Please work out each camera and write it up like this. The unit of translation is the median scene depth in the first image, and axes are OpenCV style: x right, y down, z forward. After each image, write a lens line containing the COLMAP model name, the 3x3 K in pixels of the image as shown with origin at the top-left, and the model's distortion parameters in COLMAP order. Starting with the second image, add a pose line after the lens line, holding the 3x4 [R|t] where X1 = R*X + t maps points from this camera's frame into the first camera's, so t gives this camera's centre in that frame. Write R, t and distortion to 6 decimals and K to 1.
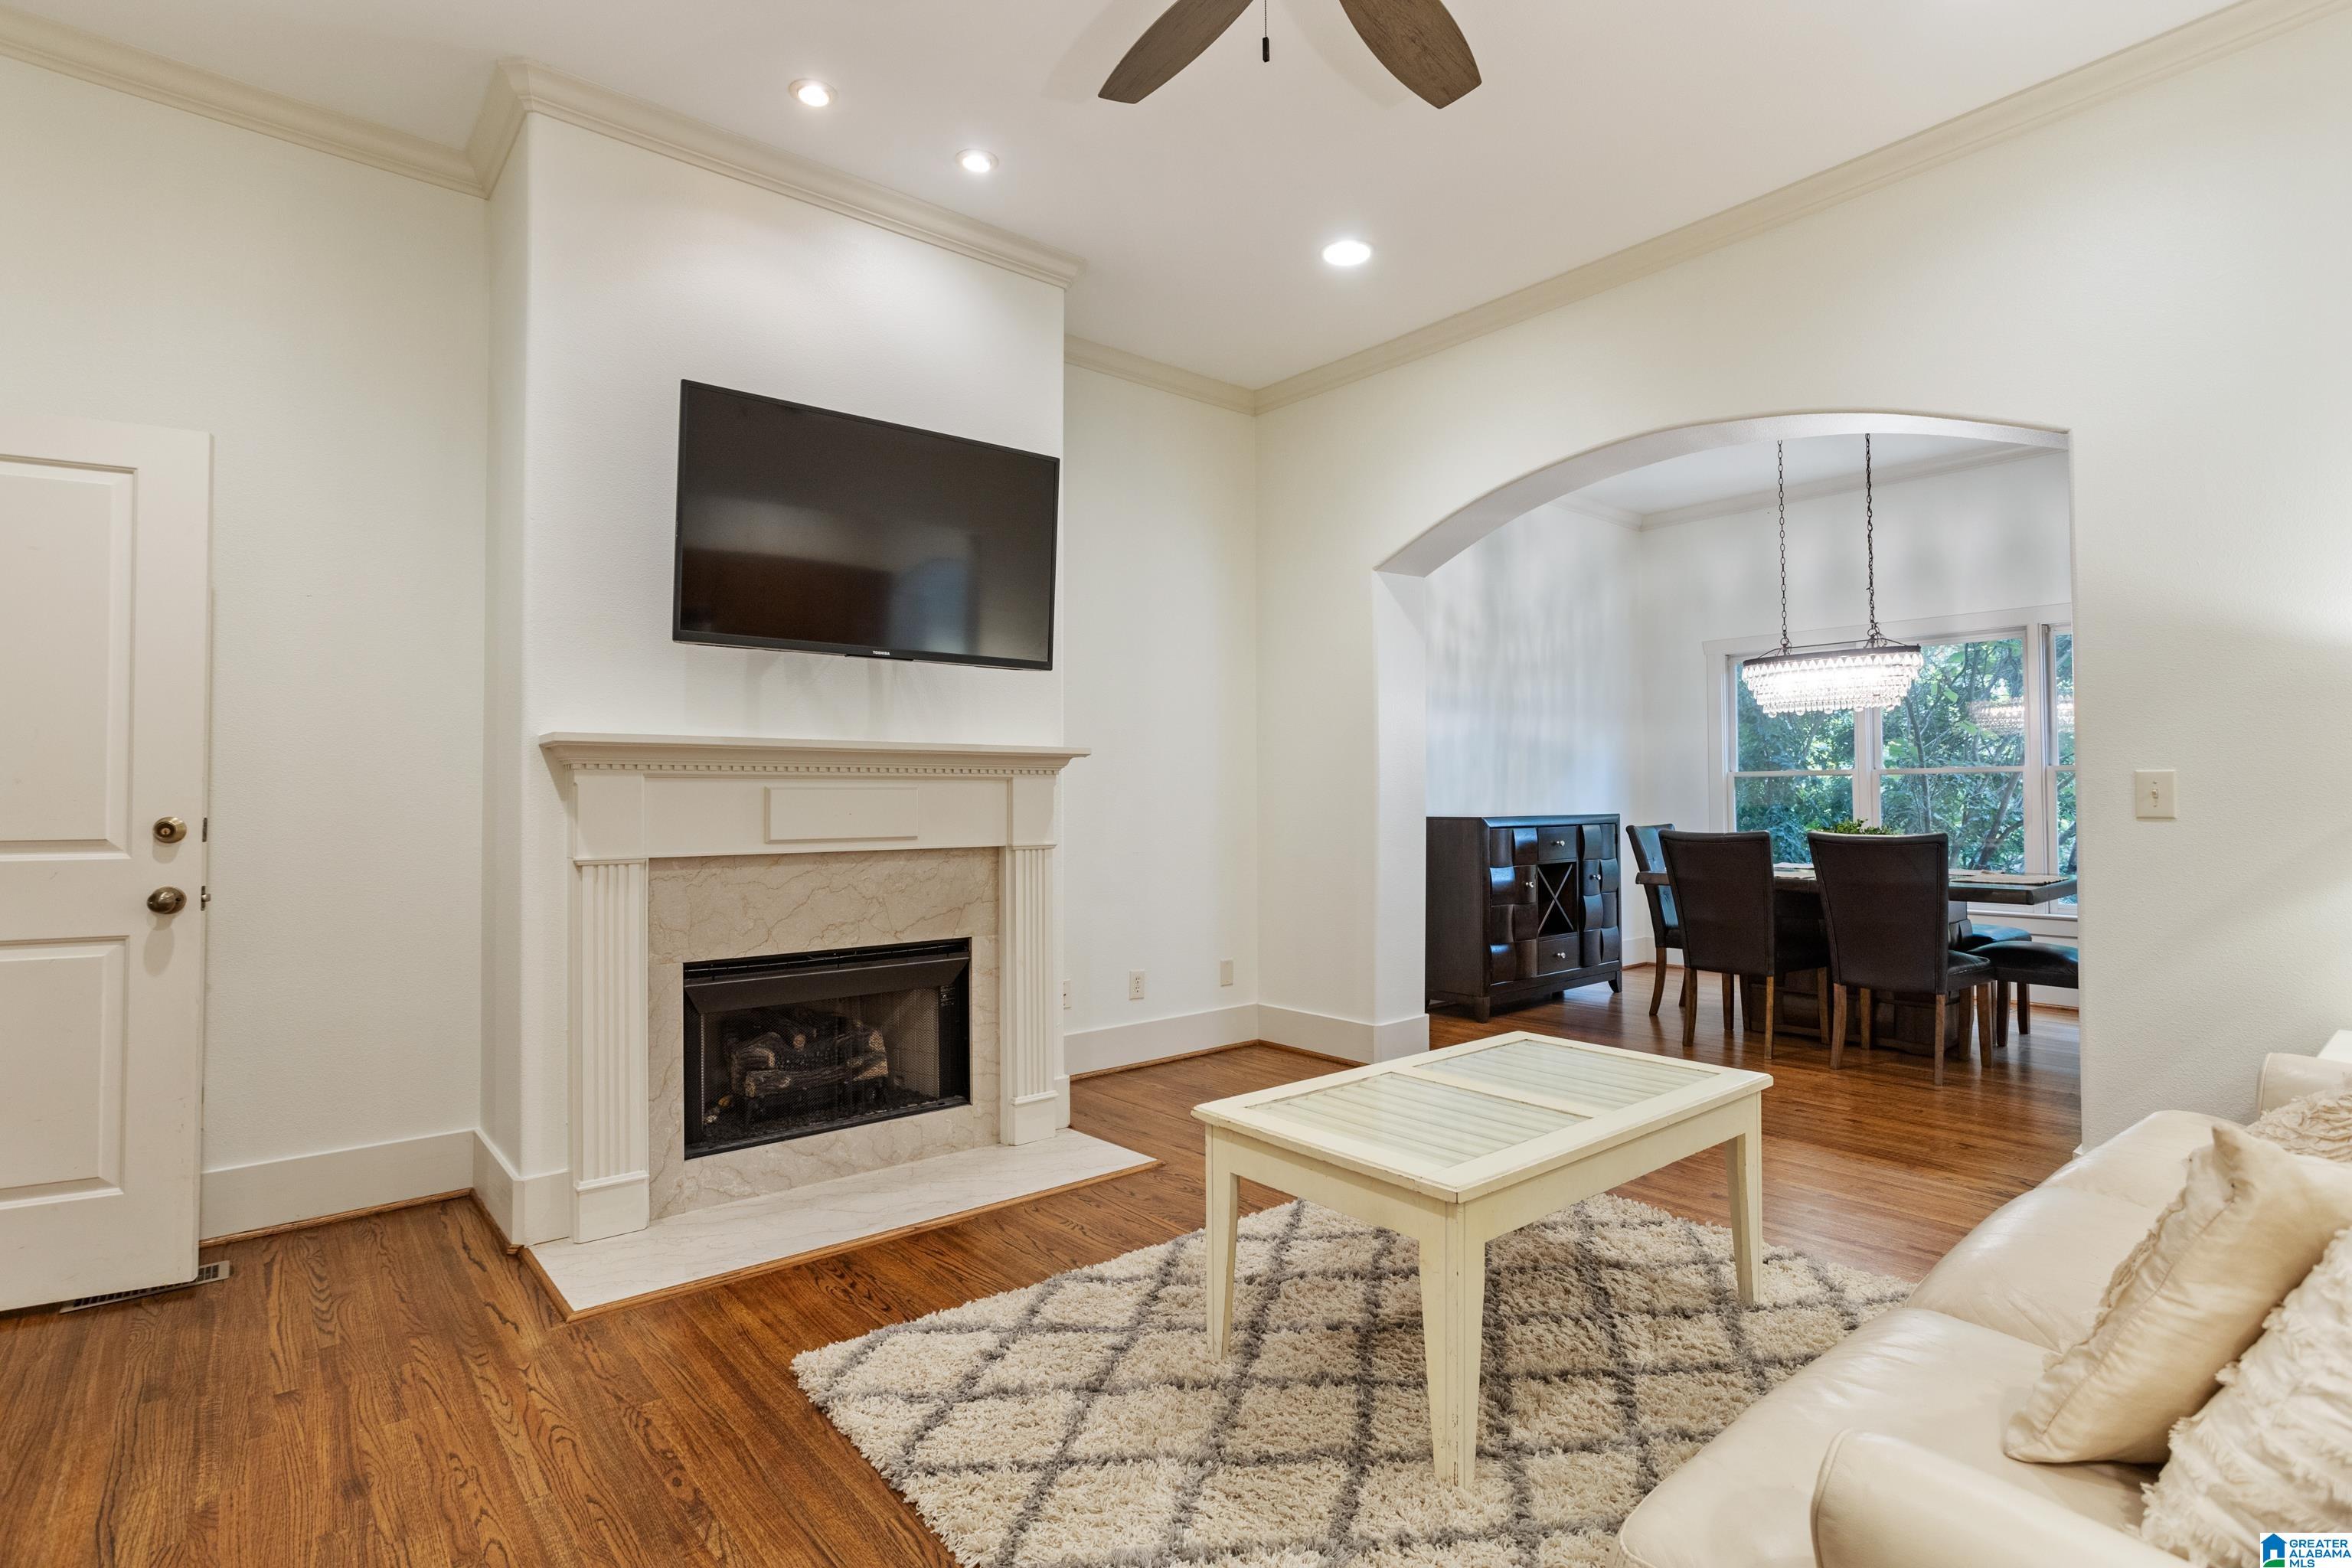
lens RADIAL K [[1158.1, 0, 1198.6], [0, 1158.1, 766.8], [0, 0, 1]] dist [-0.052746, 0.036289]
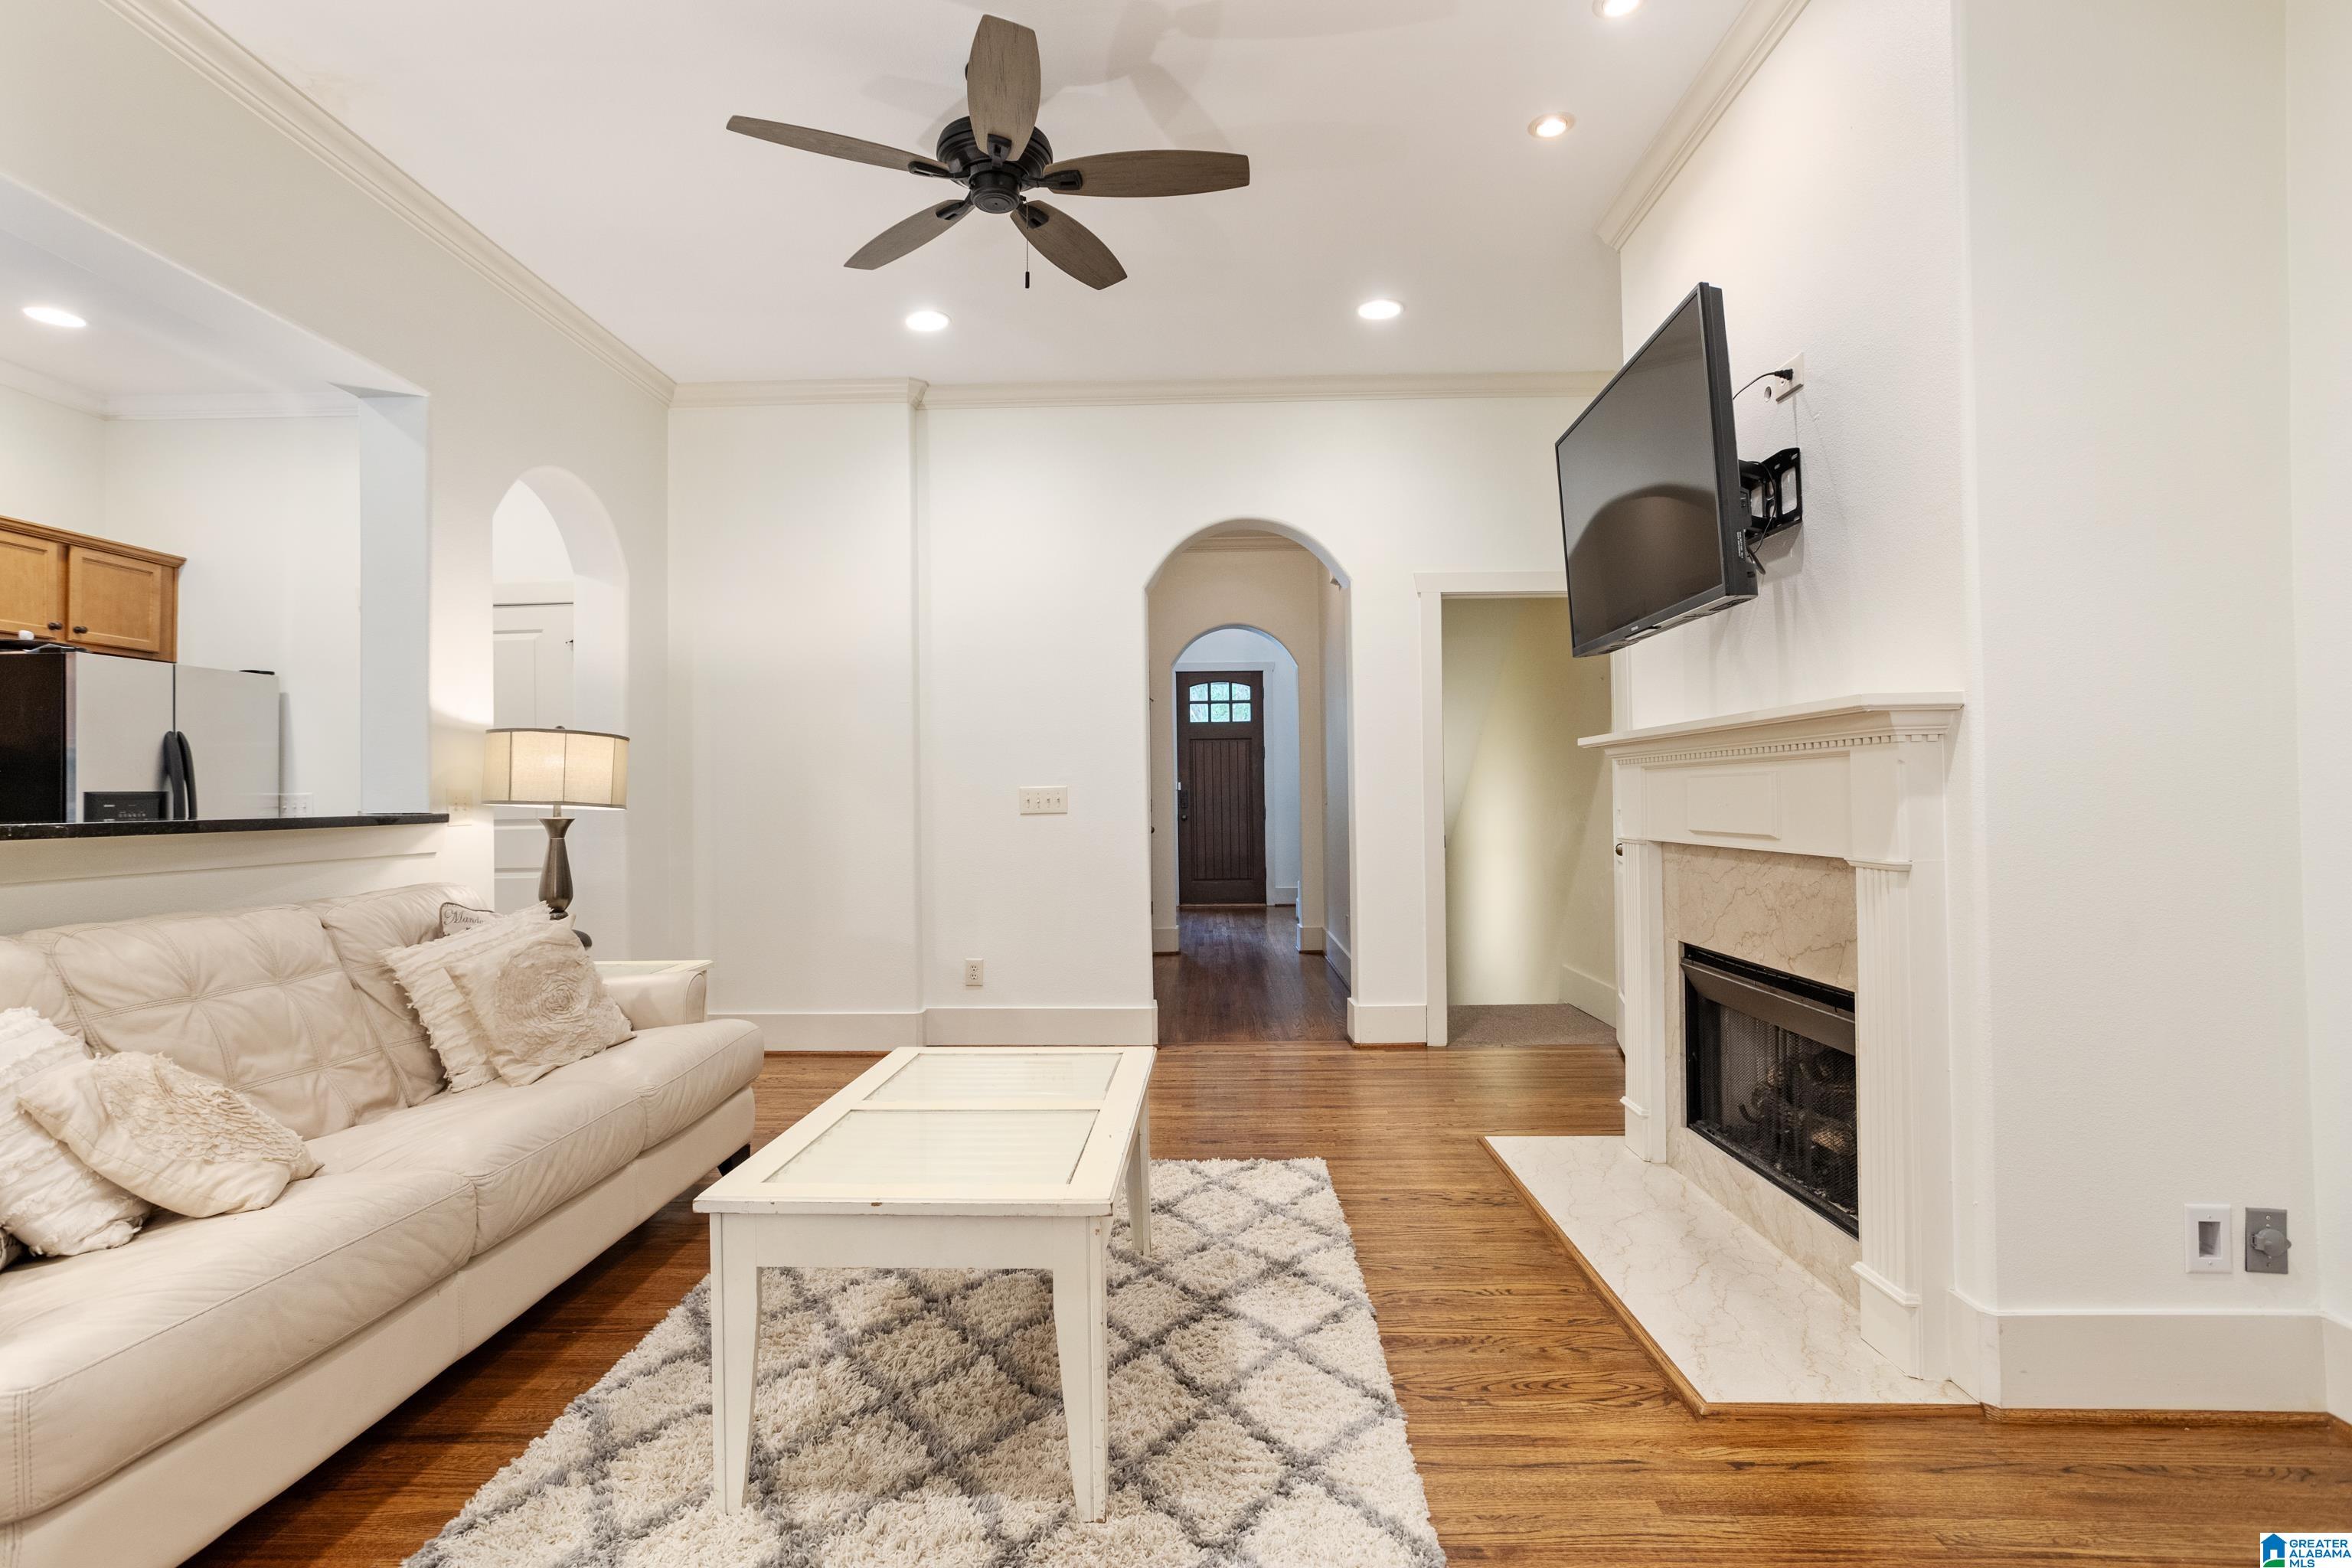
lens RADIAL K [[1148.6, 0, 1168.1], [0, 1148.6, 777.8], [0, 0, 1]] dist [-0.053685, 0.035542]
pose [[-0.674182, -0.006356, -0.738538, 0.758118], [0.029162, 0.998954, -0.035218, 0.047354], [0.737989, -0.045281, -0.673292, 1.573609]]
